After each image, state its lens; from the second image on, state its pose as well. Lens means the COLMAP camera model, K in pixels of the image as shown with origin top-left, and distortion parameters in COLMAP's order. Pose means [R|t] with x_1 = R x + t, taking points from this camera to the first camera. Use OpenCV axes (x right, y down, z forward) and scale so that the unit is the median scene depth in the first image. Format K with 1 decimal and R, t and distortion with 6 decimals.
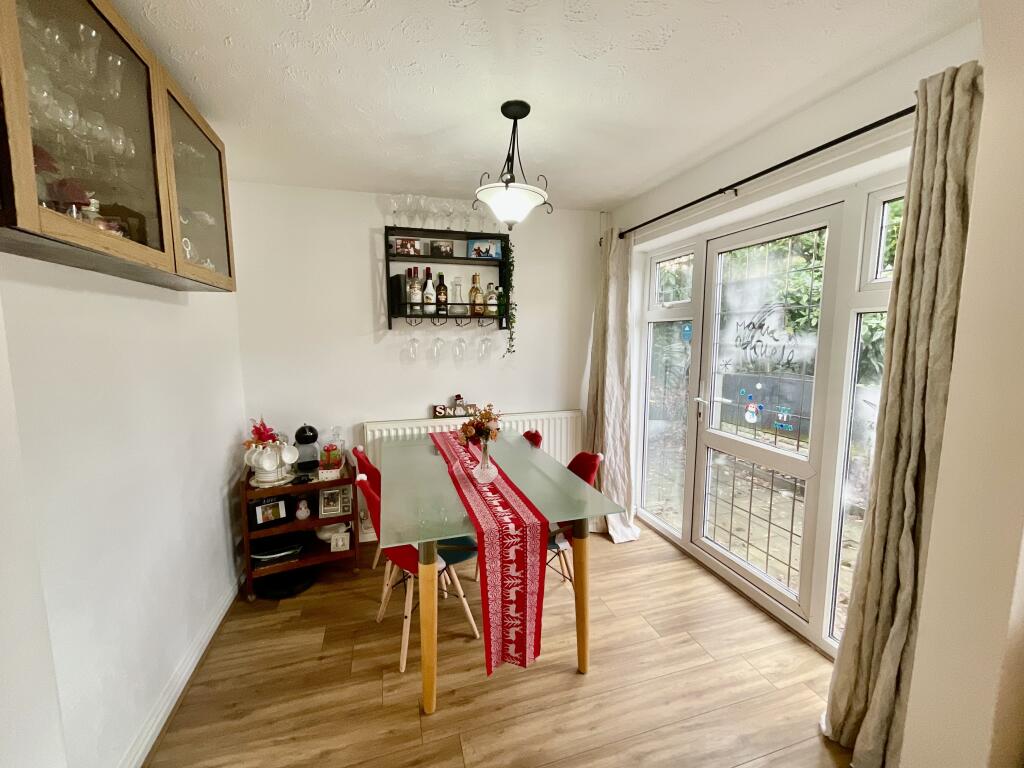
lens RADIAL K [[415.0, 0, 513.2], [0, 415.0, 383.3], [0, 0, 1]] dist [0.000645, -0.001350]
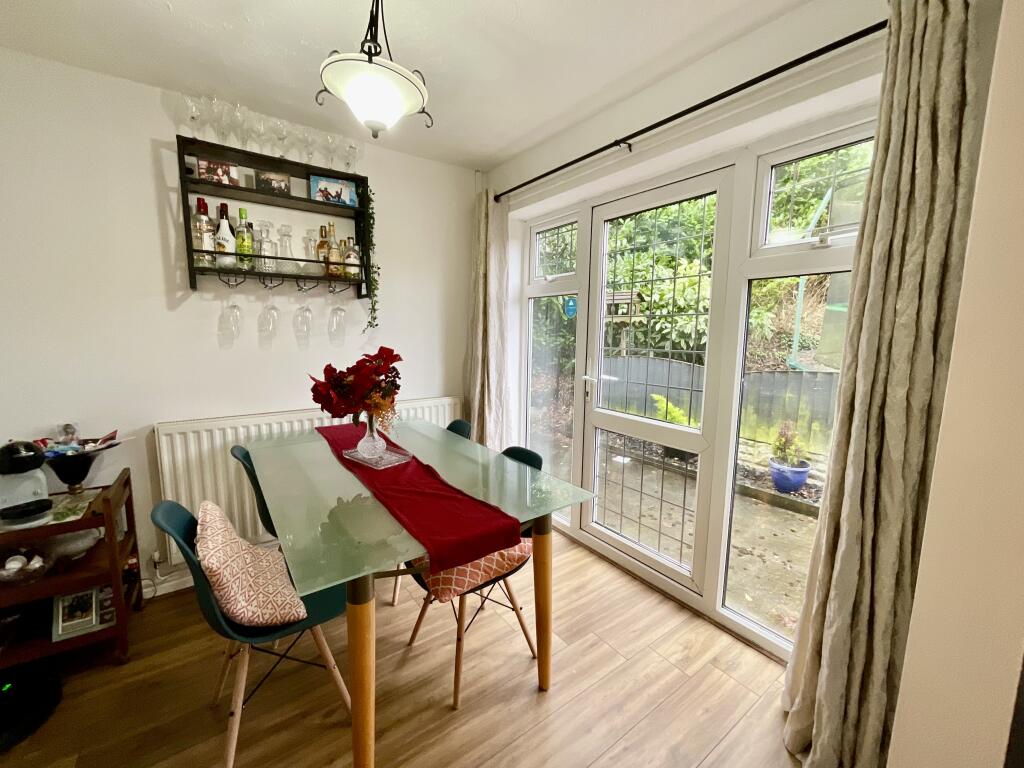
lens RADIAL K [[415.0, 0, 509.7], [0, 415.0, 384.1], [0, 0, 1]] dist [0.000645, -0.001350]
pose [[0.946358, -0.028451, 0.321866, -0.019572], [0.022824, 0.999514, 0.021245, 0.028639], [-0.322313, -0.012759, 0.946547, 0.159273]]
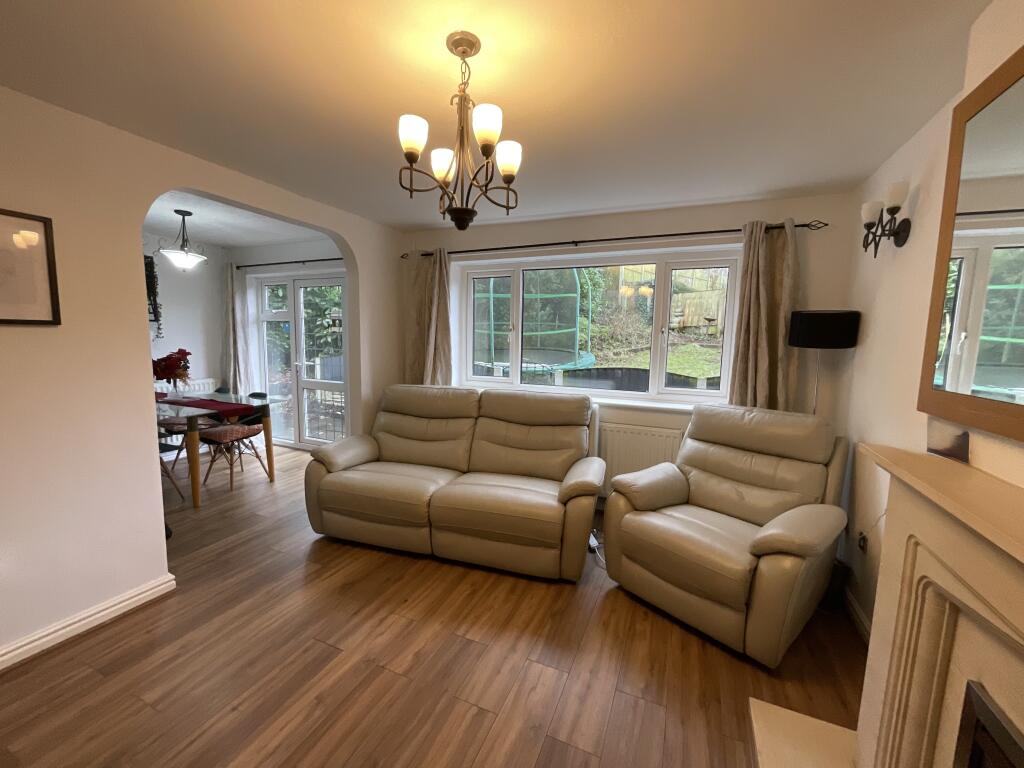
lens RADIAL K [[415.0, 0, 510.4], [0, 415.0, 384.1], [0, 0, 1]] dist [0.000645, -0.001350]
pose [[0.649484, -0.070198, 0.757128, -0.342439], [0.063796, 0.997249, 0.037735, 0.117595], [-0.757694, 0.023793, 0.652176, -0.925568]]
